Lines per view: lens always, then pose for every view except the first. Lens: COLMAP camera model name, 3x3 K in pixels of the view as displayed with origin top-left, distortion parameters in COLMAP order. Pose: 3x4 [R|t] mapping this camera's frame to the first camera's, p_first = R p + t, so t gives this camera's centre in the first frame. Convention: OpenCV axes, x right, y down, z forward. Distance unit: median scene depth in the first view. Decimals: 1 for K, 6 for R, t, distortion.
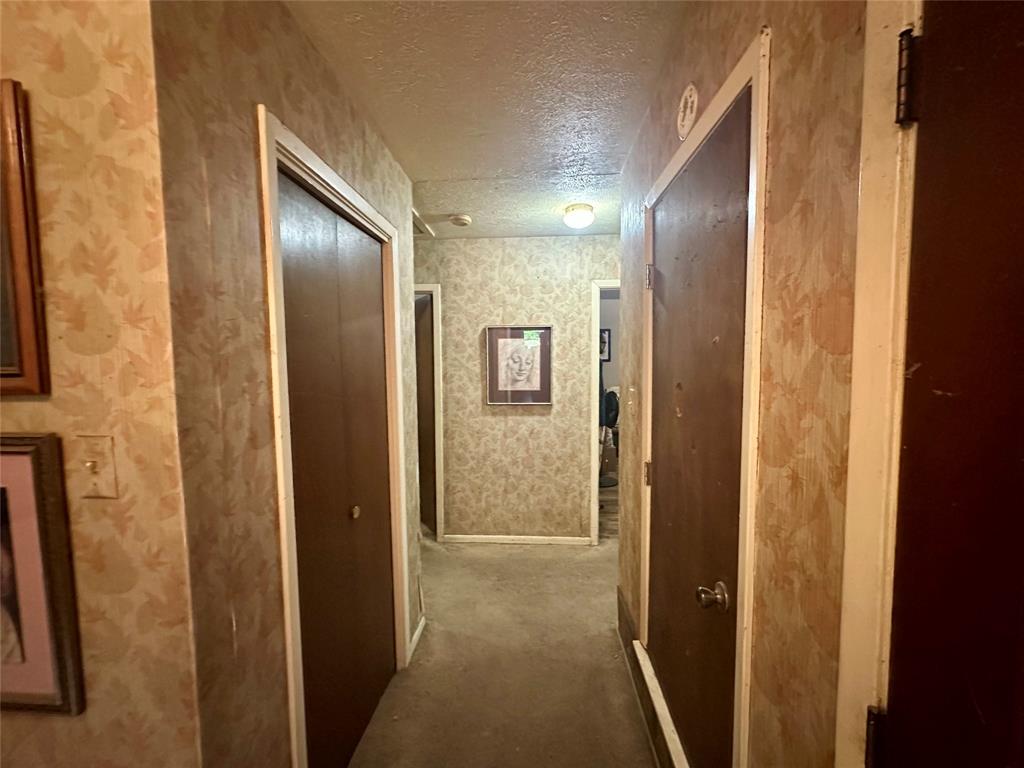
lens RADIAL K [[408.2, 0, 509.5], [0, 408.2, 386.4], [0, 0, 1]] dist [-0.004461, 0.000635]
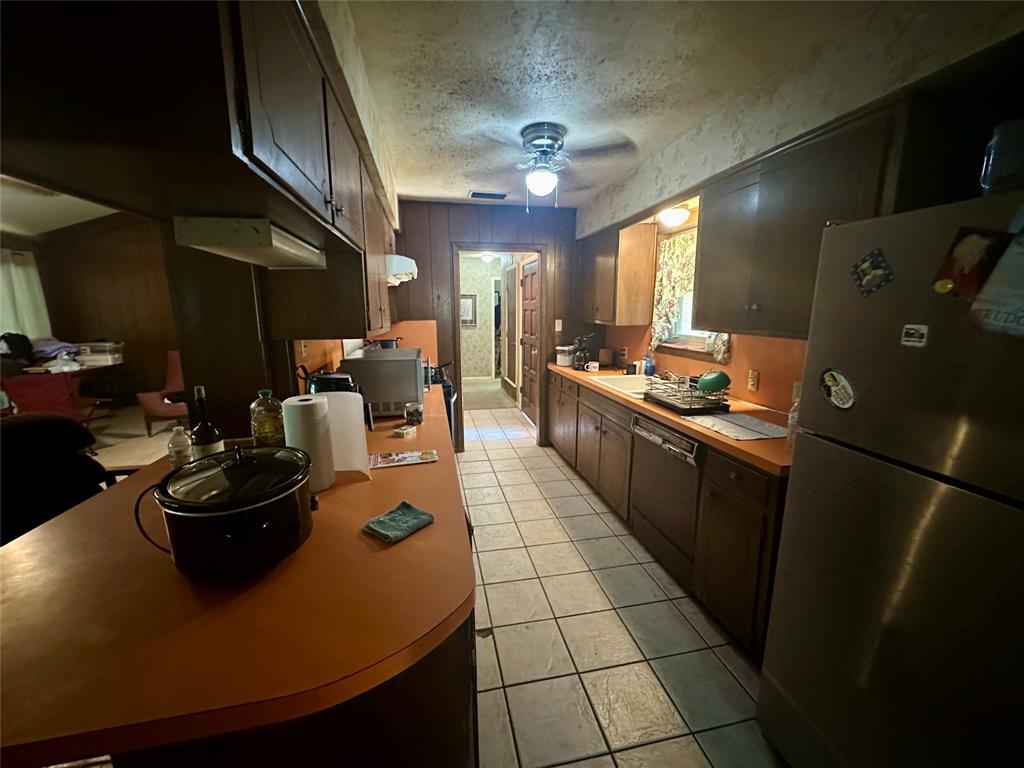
lens RADIAL K [[408.2, 0, 512.0], [0, 408.2, 384.6], [0, 0, 1]] dist [-0.004461, 0.000635]
pose [[0.960473, -0.043861, 0.274898, -0.415384], [0.008888, 0.991838, 0.127198, 0.092810], [-0.278233, -0.119727, 0.953023, -1.599988]]
